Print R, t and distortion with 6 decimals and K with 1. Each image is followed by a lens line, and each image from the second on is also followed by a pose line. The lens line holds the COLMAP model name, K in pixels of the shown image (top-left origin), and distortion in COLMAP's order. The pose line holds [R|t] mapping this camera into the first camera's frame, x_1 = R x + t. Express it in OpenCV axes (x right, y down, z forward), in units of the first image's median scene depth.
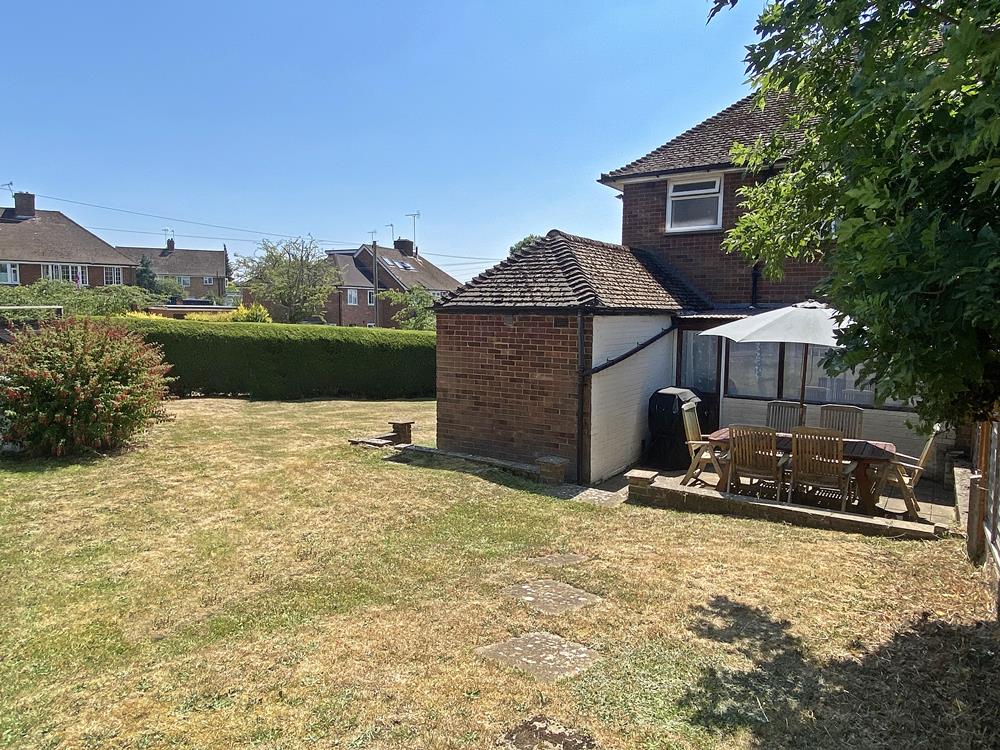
lens RADIAL K [[642.0, 0, 502.1], [0, 642.0, 377.2], [0, 0, 1]] dist [0.002684, 0.000043]
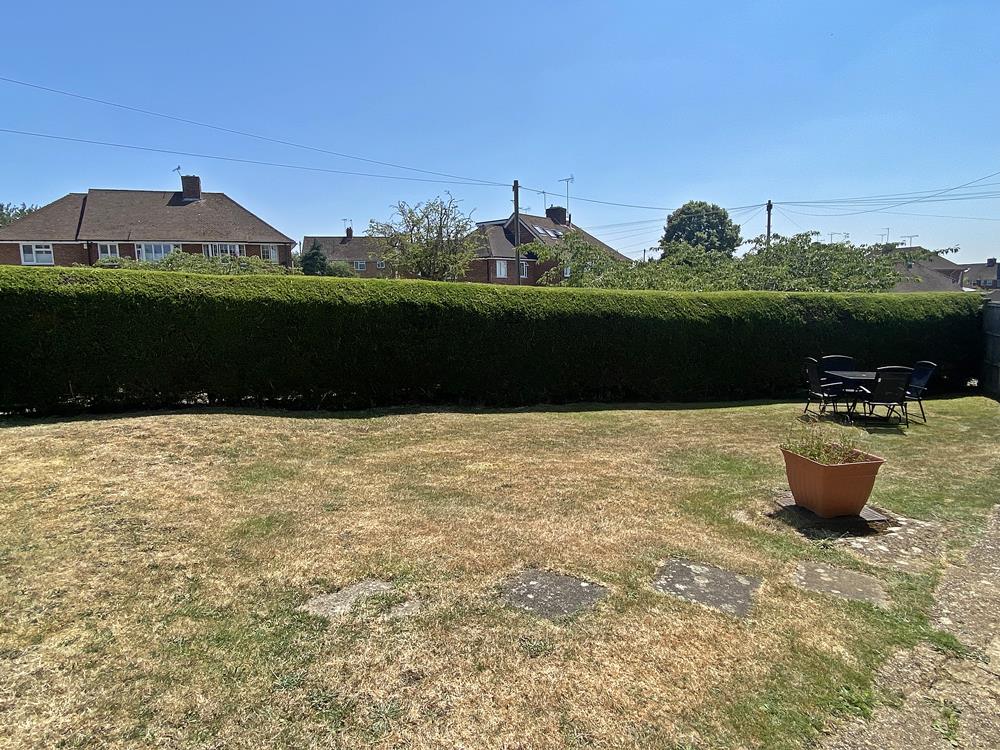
lens RADIAL K [[552.1, 0, 499.6], [0, 552.1, 378.5], [0, 0, 1]] dist [0.000621, -0.000076]
pose [[0.967402, 0.012332, -0.252945, -0.026998], [0.001135, 0.998592, 0.053026, -0.006586], [0.253243, -0.051584, 0.966026, 0.193873]]
